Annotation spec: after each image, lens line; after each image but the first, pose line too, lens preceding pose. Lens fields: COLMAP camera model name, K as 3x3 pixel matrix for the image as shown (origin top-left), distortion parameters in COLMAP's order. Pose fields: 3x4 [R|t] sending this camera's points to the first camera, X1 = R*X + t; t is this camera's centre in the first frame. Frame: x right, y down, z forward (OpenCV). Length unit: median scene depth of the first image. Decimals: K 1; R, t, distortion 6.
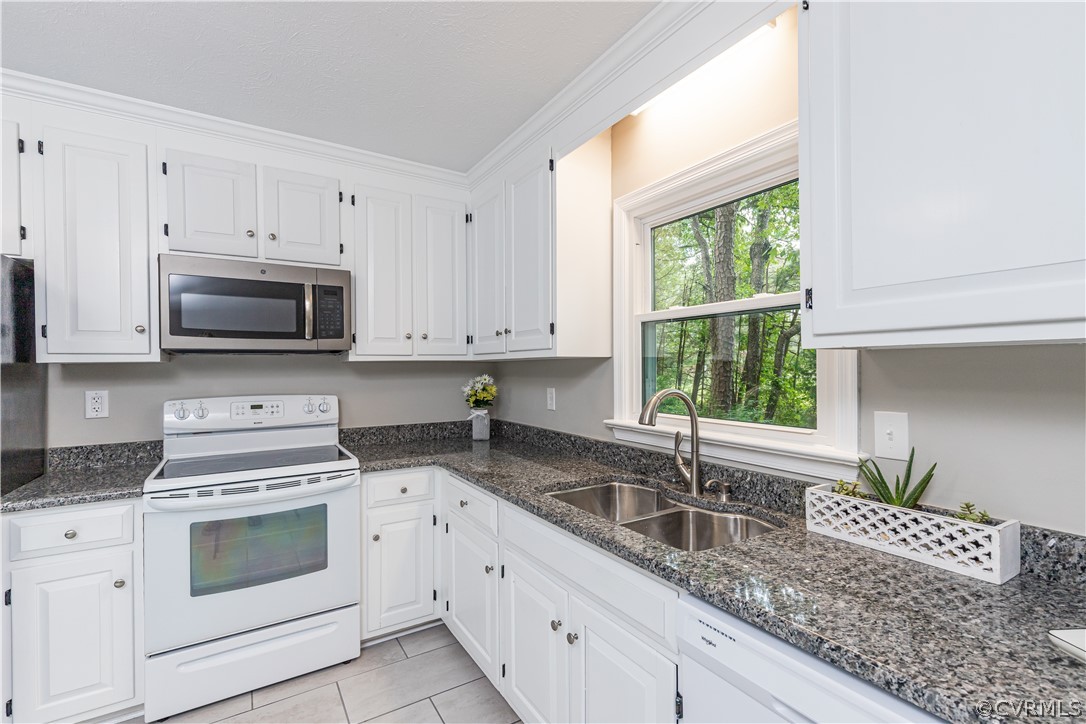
lens RADIAL K [[485.2, 0, 543.0], [0, 485.2, 362.0], [0, 0, 1]] dist [0.002945, 0.000635]
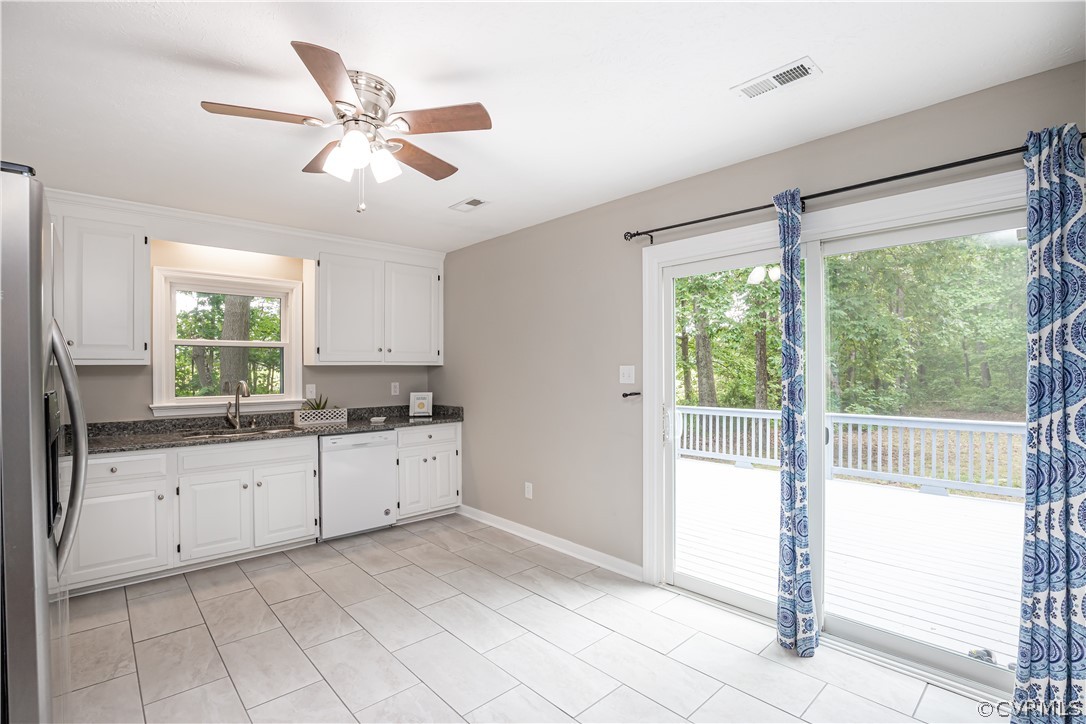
lens RADIAL K [[507.2, 0, 543.0], [0, 507.2, 362.0], [0, 0, 1]] dist [-0.029518, 0.000262]
pose [[-0.177278, 0.016809, 0.984017, -1.711833], [-0.004572, 0.999829, -0.017903, 0.001606], [-0.984150, -0.007673, -0.177171, 0.041037]]
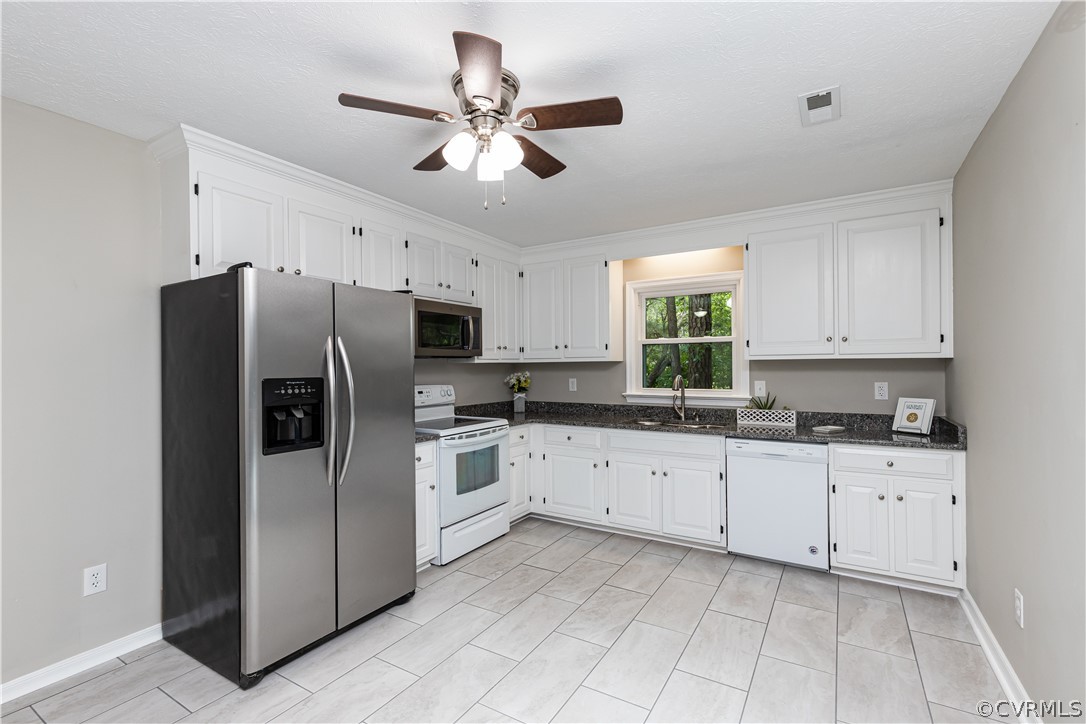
lens RADIAL K [[485.2, 0, 543.0], [0, 485.2, 362.0], [0, 0, 1]] dist [0.002945, 0.000635]
pose [[0.896338, 0.004144, 0.443352, -1.056585], [-0.003553, 0.999991, -0.002162, -0.002675], [-0.443357, 0.000363, 0.896345, -0.632526]]
